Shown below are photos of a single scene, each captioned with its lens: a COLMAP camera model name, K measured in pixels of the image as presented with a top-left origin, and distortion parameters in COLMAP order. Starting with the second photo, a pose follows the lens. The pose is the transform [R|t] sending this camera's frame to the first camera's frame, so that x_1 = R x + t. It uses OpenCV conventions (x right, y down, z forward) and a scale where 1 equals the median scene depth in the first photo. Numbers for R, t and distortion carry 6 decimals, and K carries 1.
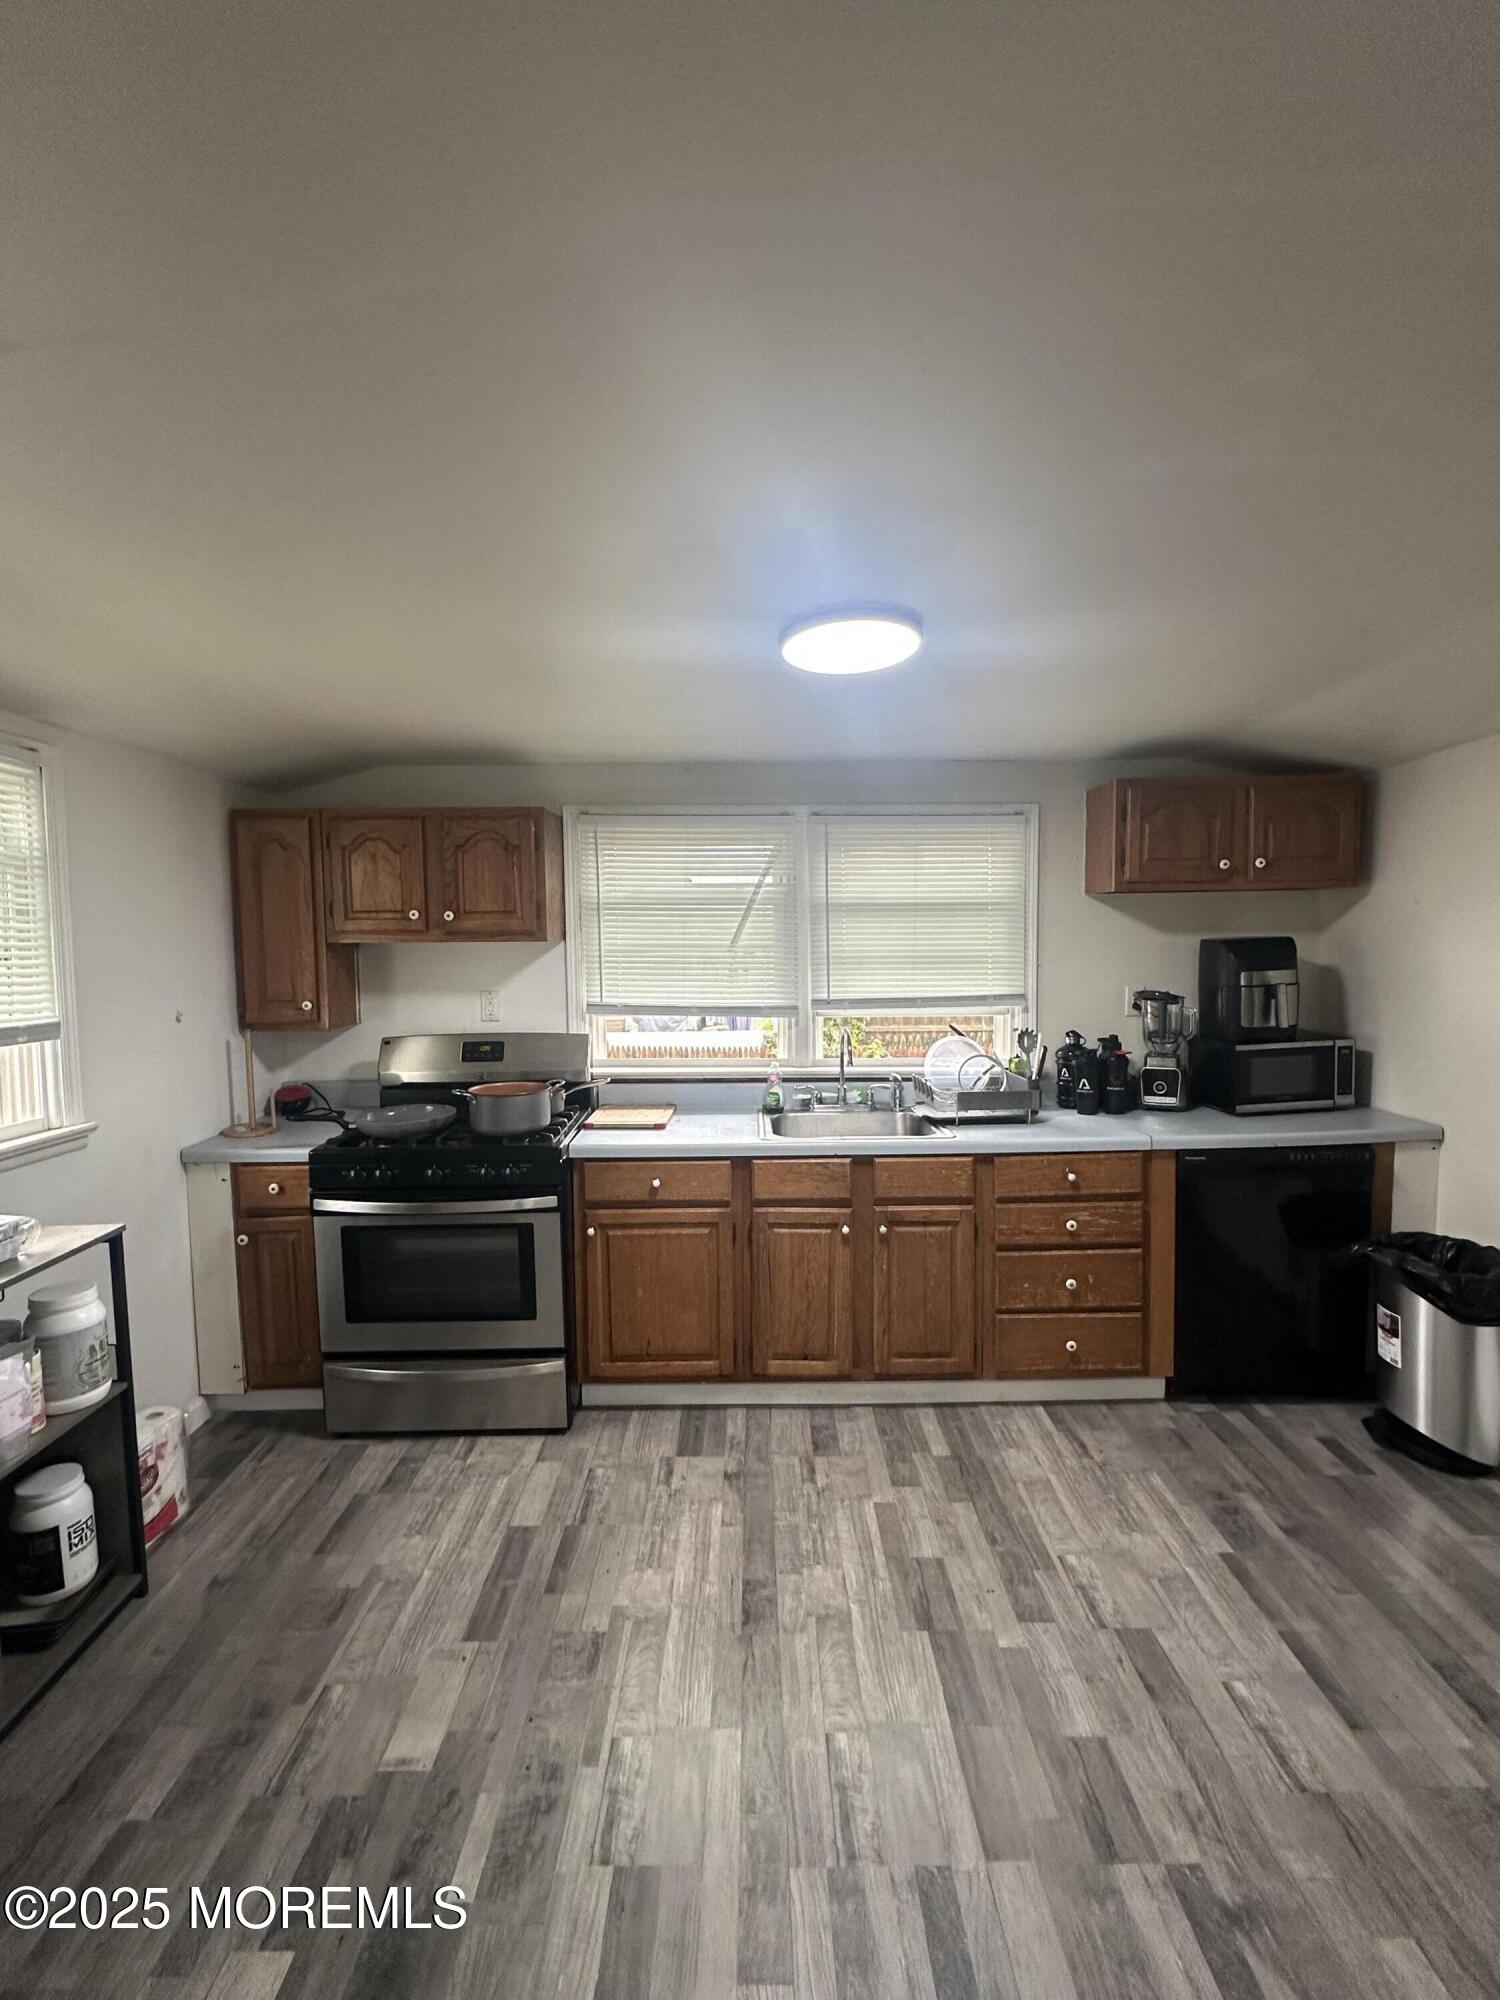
lens RADIAL K [[928.2, 0, 746.5], [0, 928.2, 1009.9], [0, 0, 1]] dist [-0.000046, 0.000776]
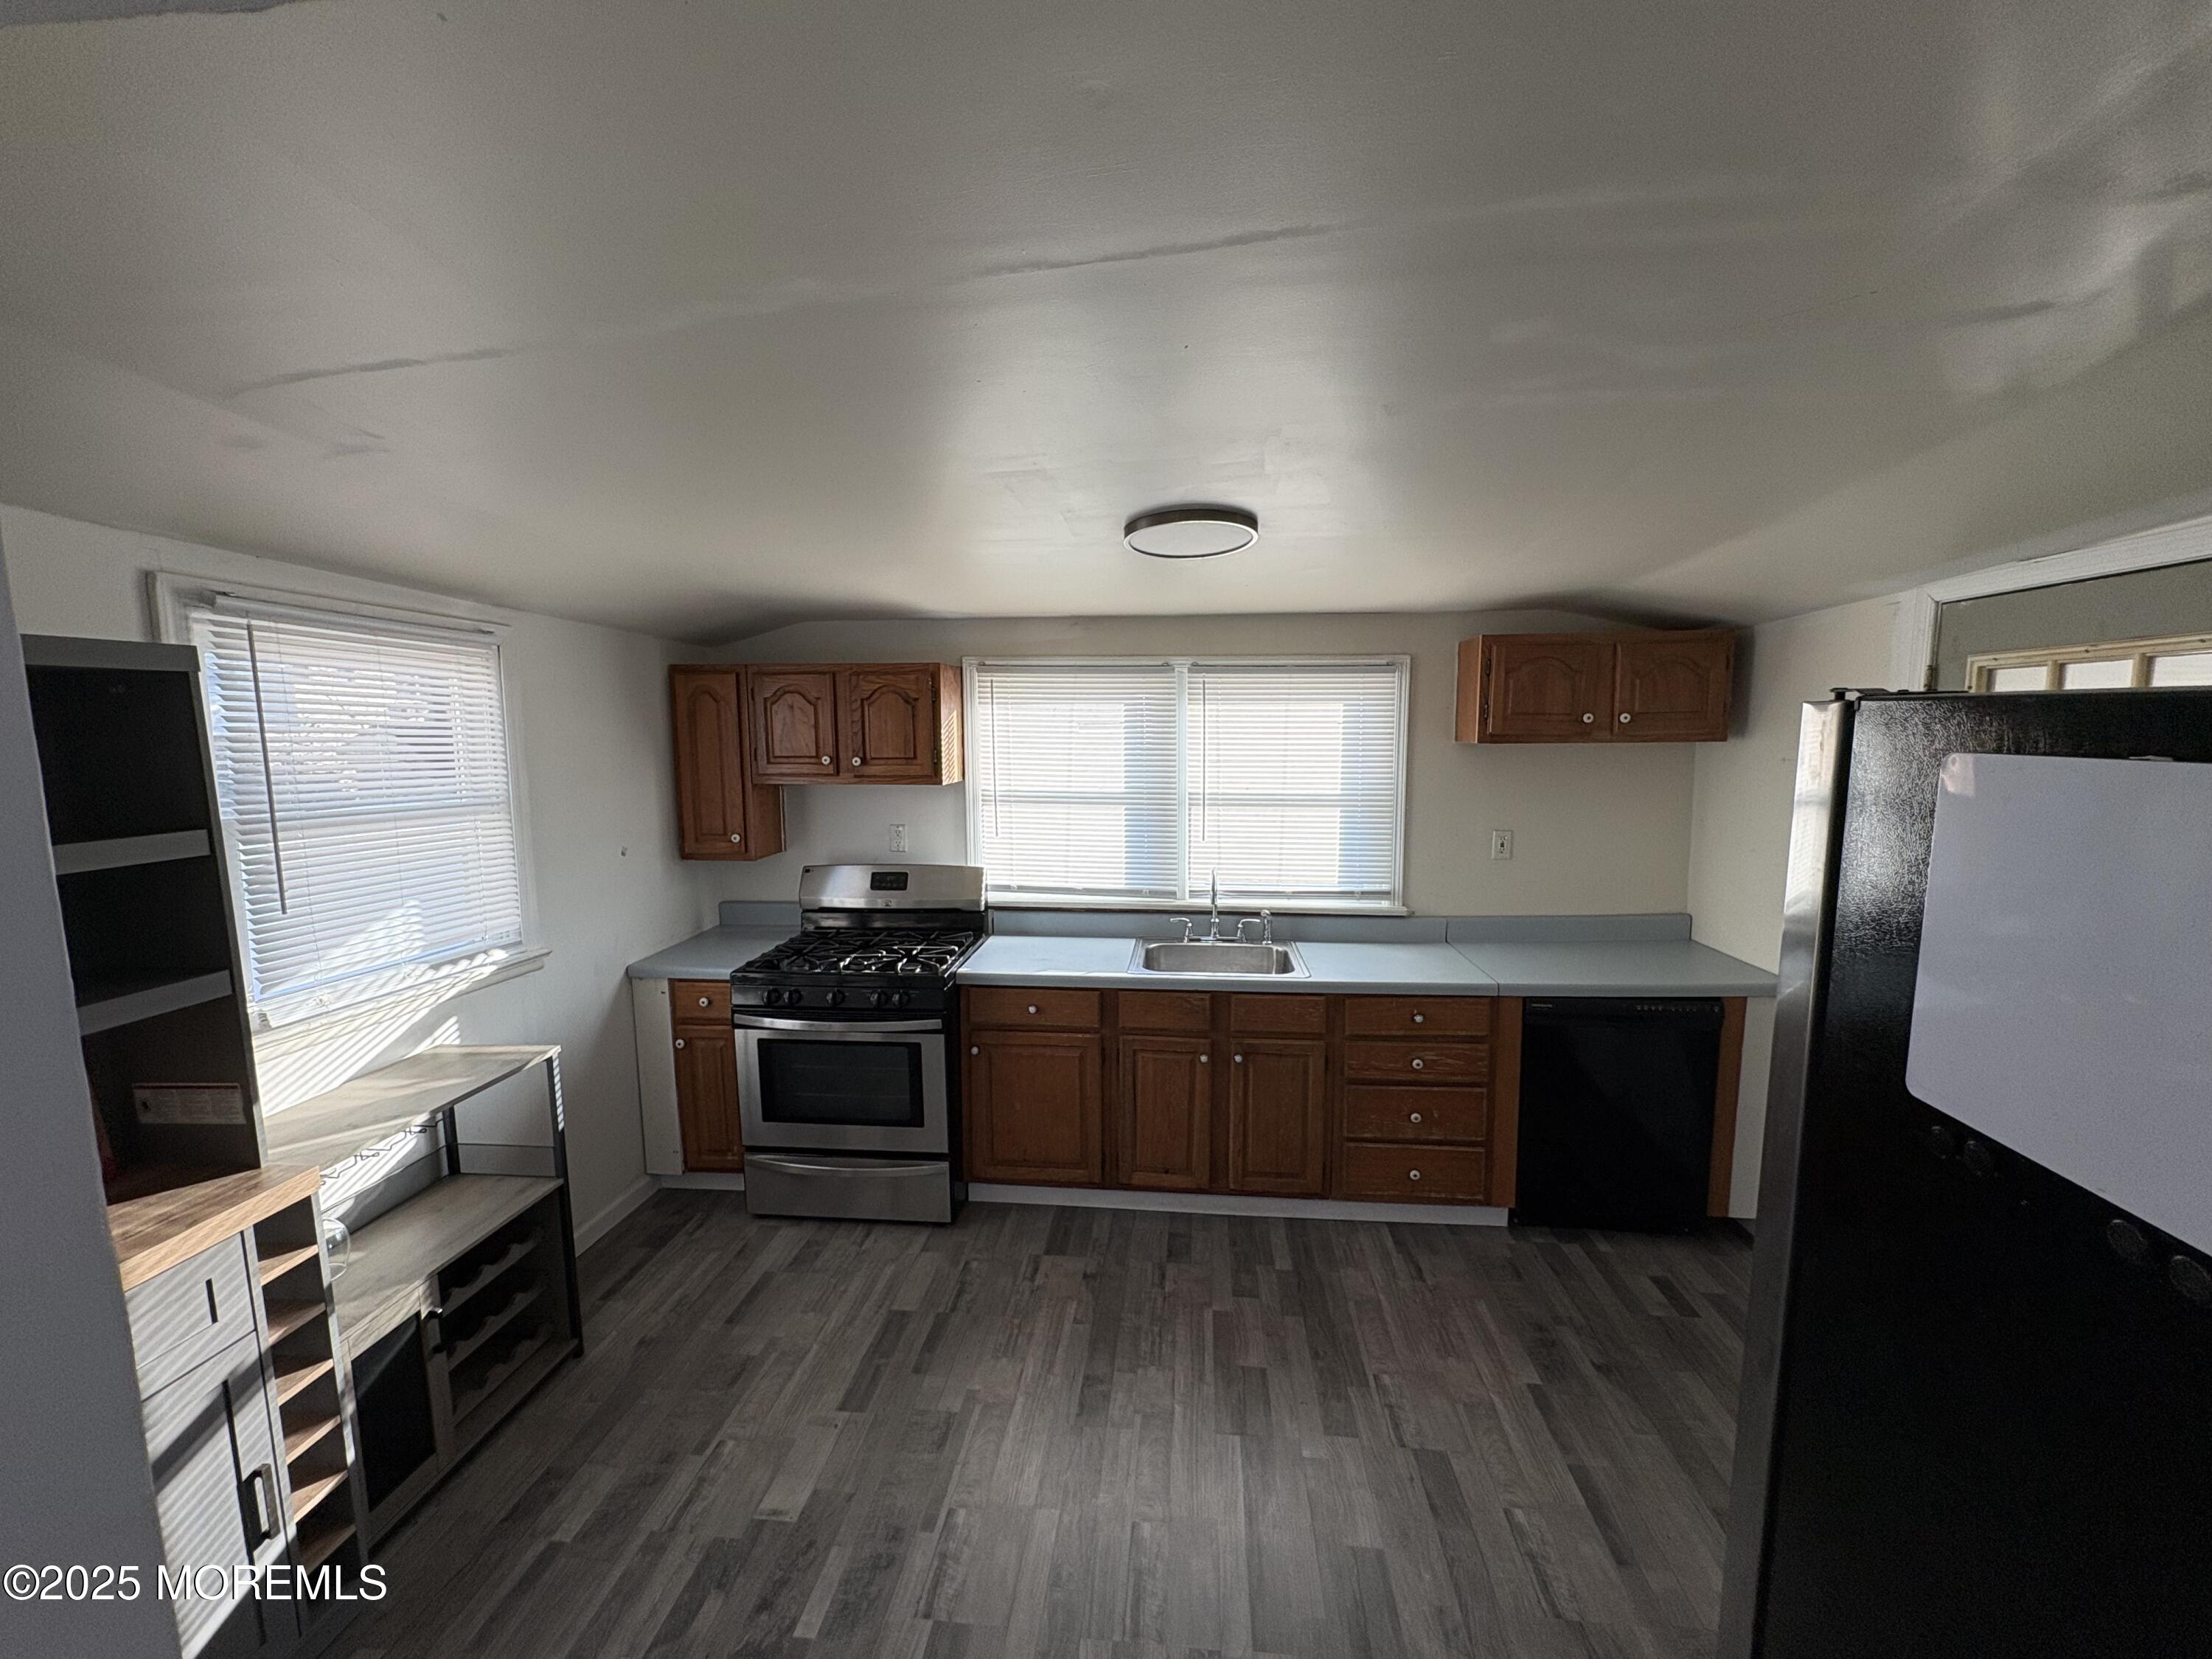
lens RADIAL K [[879.9, 0, 1103.5], [0, 879.9, 837.4], [0, 0, 1]] dist [0.002260, -0.000340]
pose [[0.995018, 0.018767, -0.097913, 0.094228], [-0.014535, 0.998936, 0.043758, -0.072219], [0.098630, -0.042117, 0.994233, -0.029464]]
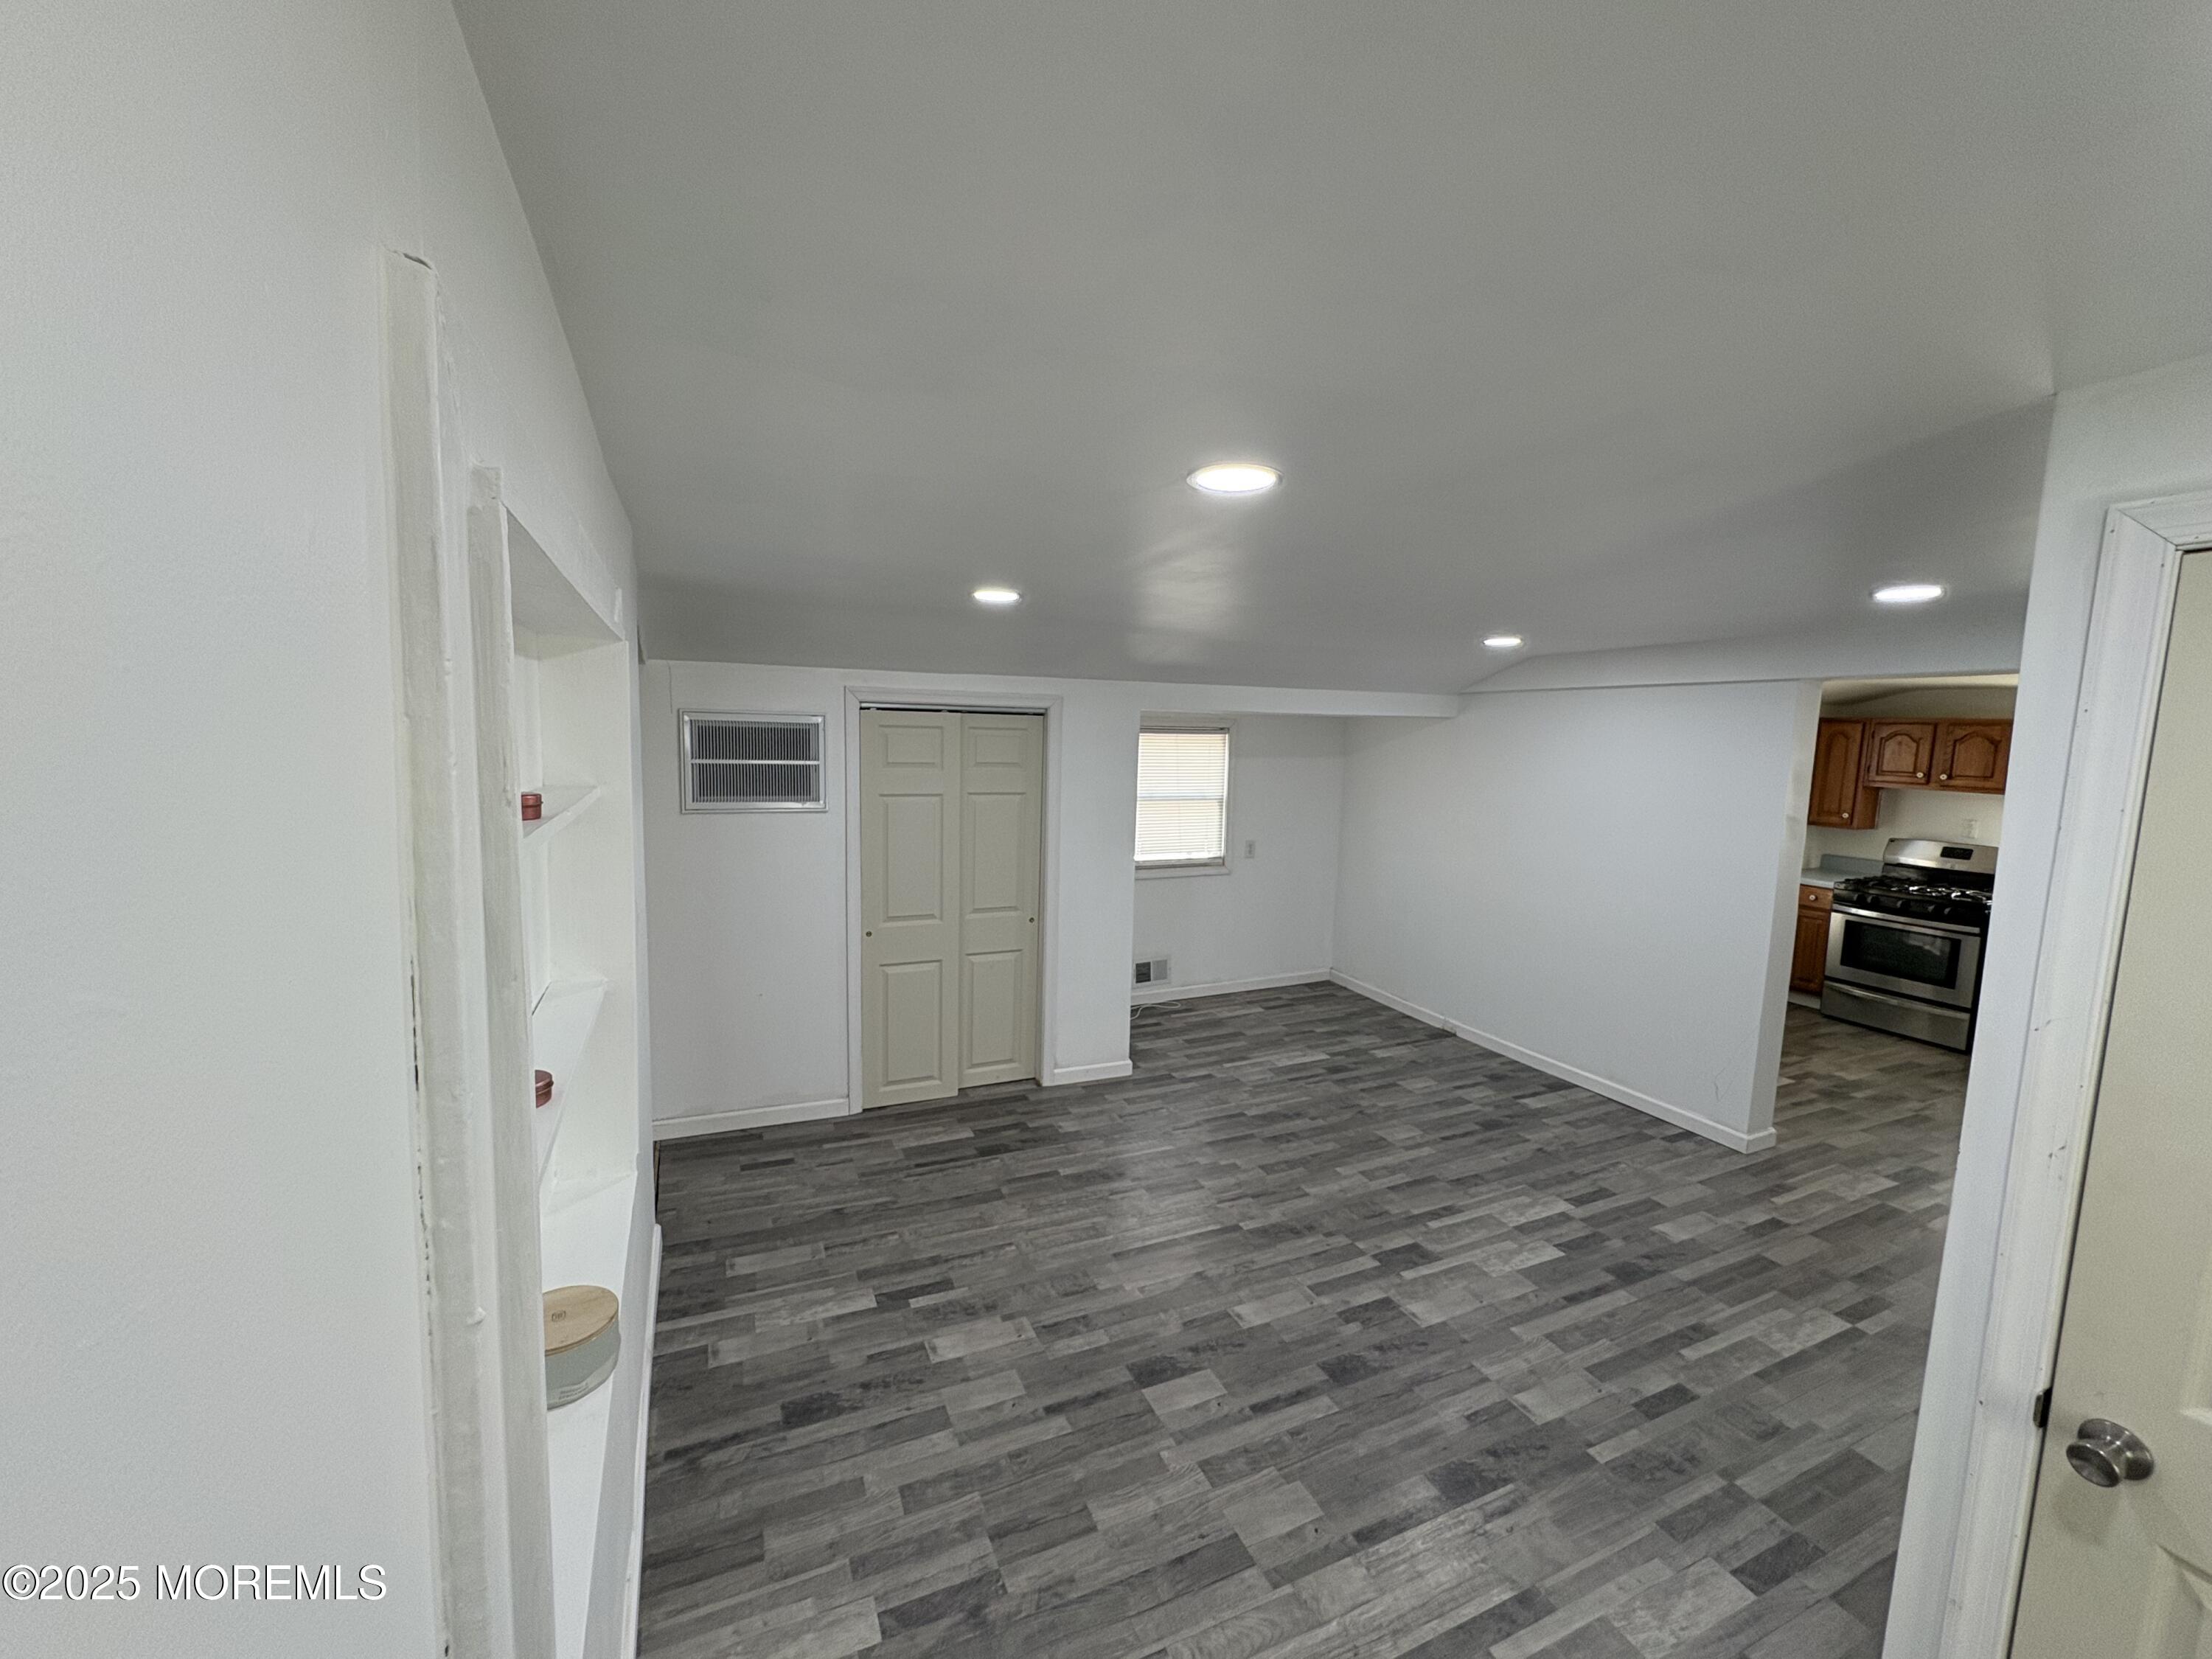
lens RADIAL K [[879.9, 0, 1111.1], [0, 879.9, 823.0], [0, 0, 1]] dist [0.002260, -0.000340]
pose [[0.419390, 0.125378, -0.899106, 0.693606], [-0.105044, 0.990466, 0.089120, 0.010198], [0.901708, 0.057069, 0.428562, -1.506832]]
